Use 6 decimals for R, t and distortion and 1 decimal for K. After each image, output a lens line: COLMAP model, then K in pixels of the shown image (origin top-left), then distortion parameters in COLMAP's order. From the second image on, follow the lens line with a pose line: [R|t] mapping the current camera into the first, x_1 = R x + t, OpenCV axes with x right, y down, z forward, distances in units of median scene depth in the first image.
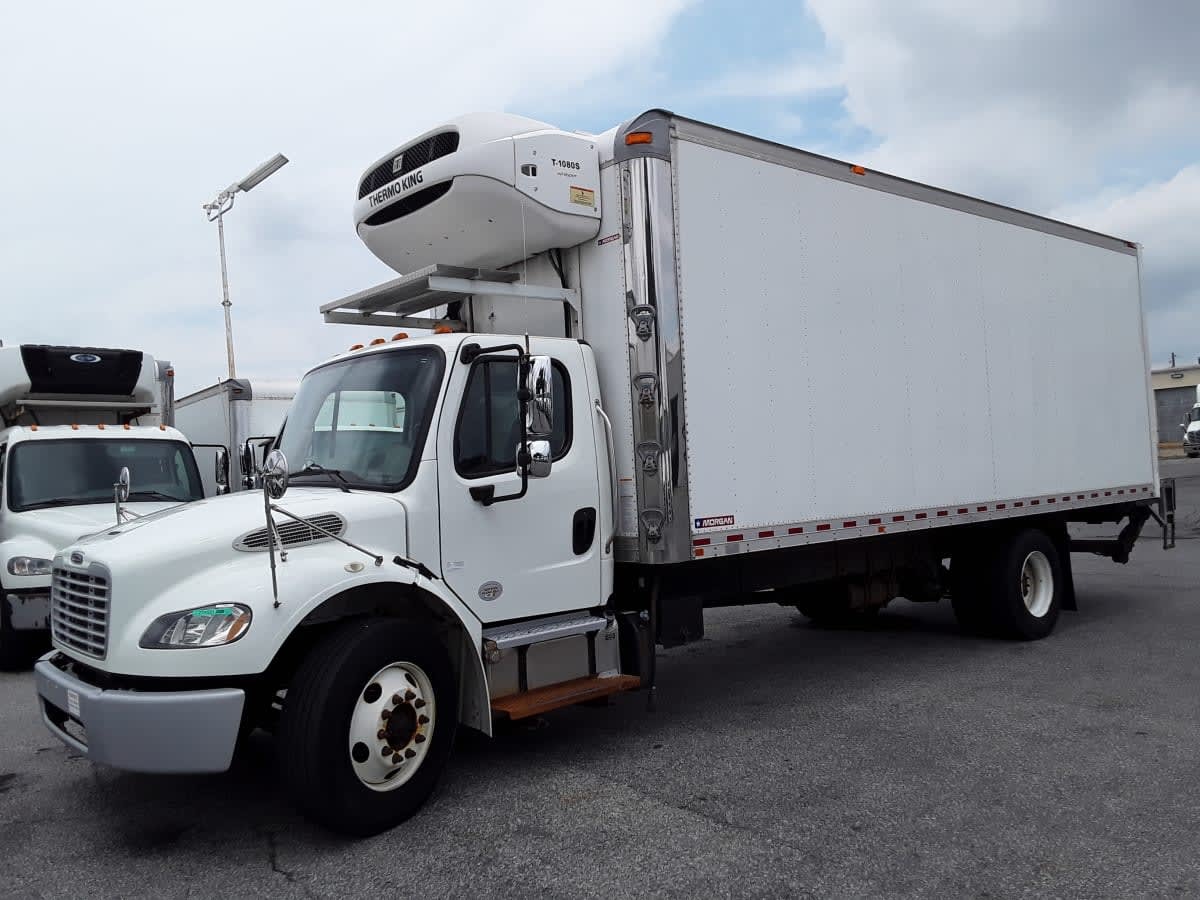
lens RADIAL K [[972.2, 0, 600.4], [0, 972.2, 460.6], [0, 0, 1]] dist [-0.009179, -0.026686]
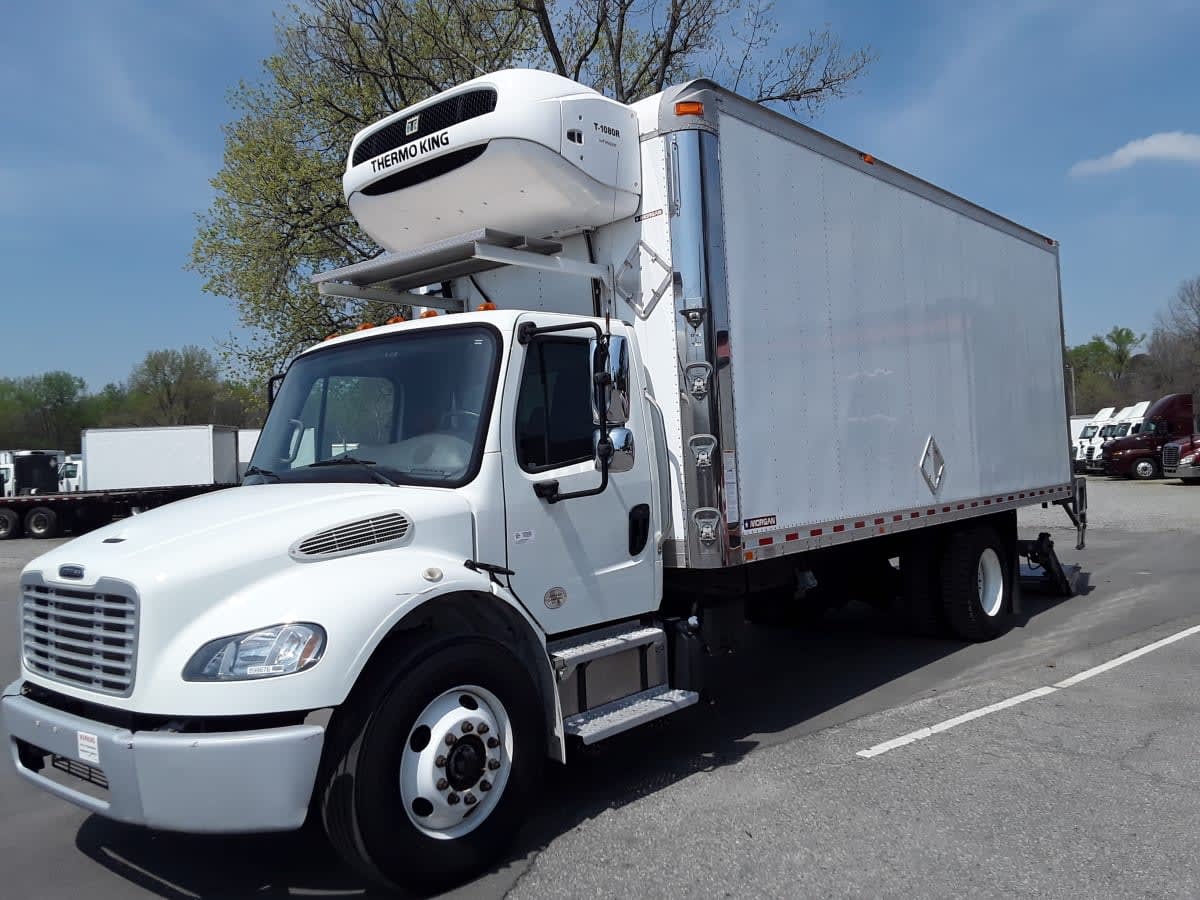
lens RADIAL K [[972.2, 0, 598.7], [0, 972.2, 444.0], [0, 0, 1]] dist [-0.009179, -0.026686]
pose [[0.987609, -0.000605, 0.156932, -0.194540], [0.004254, 0.999728, -0.022916, 0.011659], [-0.156875, 0.023300, 0.987344, 0.101335]]
